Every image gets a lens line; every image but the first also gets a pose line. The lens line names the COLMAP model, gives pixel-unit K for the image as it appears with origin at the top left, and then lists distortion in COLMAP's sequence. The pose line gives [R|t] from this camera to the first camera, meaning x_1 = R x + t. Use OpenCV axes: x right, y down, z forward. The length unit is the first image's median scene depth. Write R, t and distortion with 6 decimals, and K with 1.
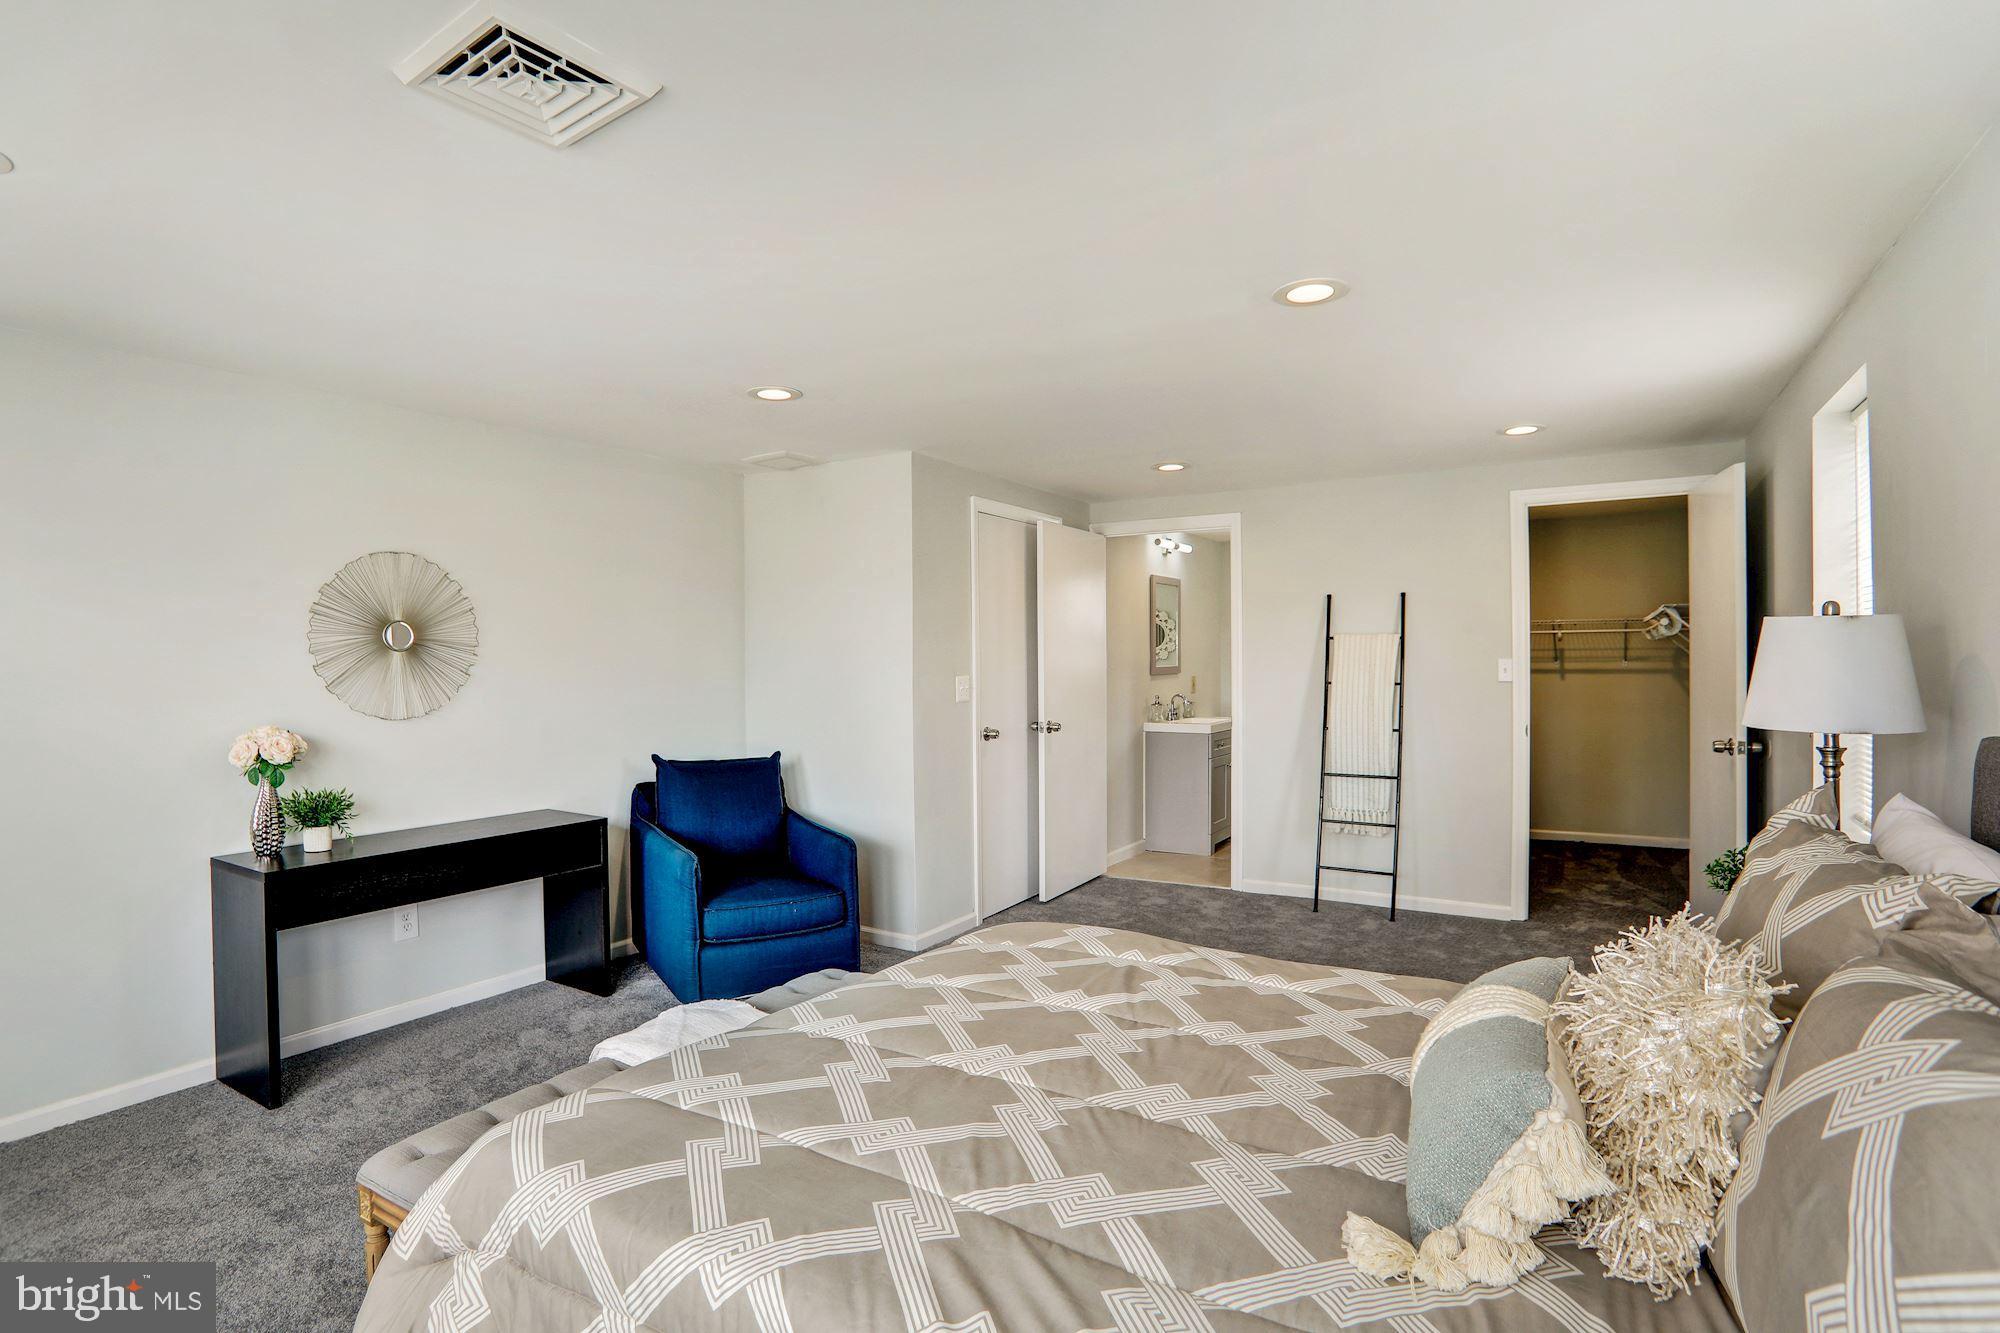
lens RADIAL K [[994.1, 0, 980.4], [0, 994.1, 669.9], [0, 0, 1]] dist [-0.082916, 0.037539]
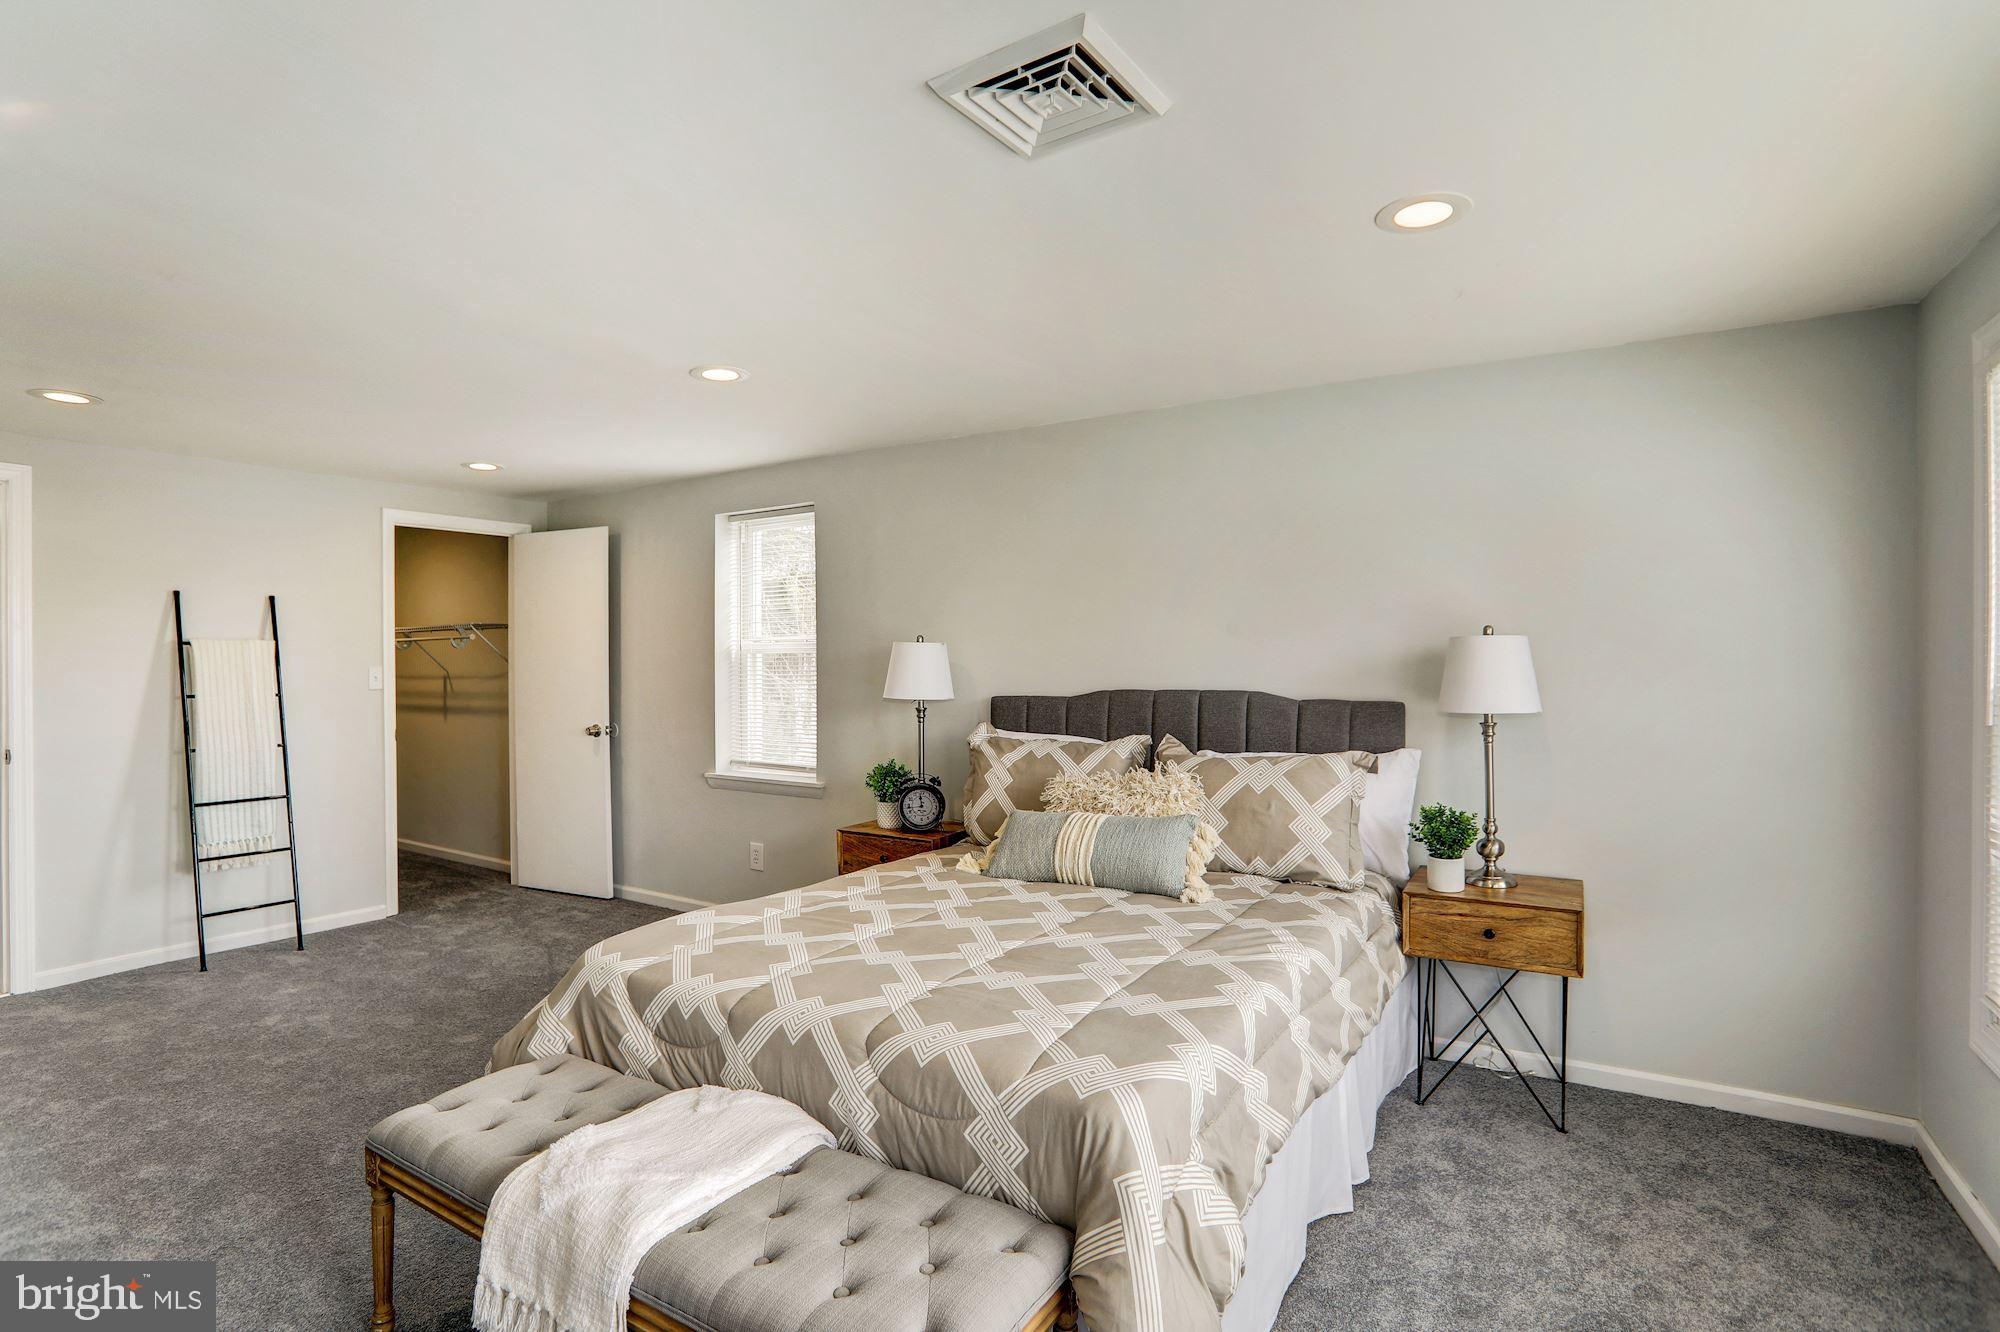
lens RADIAL K [[994.1, 0, 980.4], [0, 994.1, 669.4], [0, 0, 1]] dist [-0.082916, 0.037539]
pose [[-0.010024, 0.001753, 0.999948, -0.497394], [0.012704, 0.999918, -0.001626, 0.000428], [-0.999869, 0.012687, -0.010046, 0.361383]]
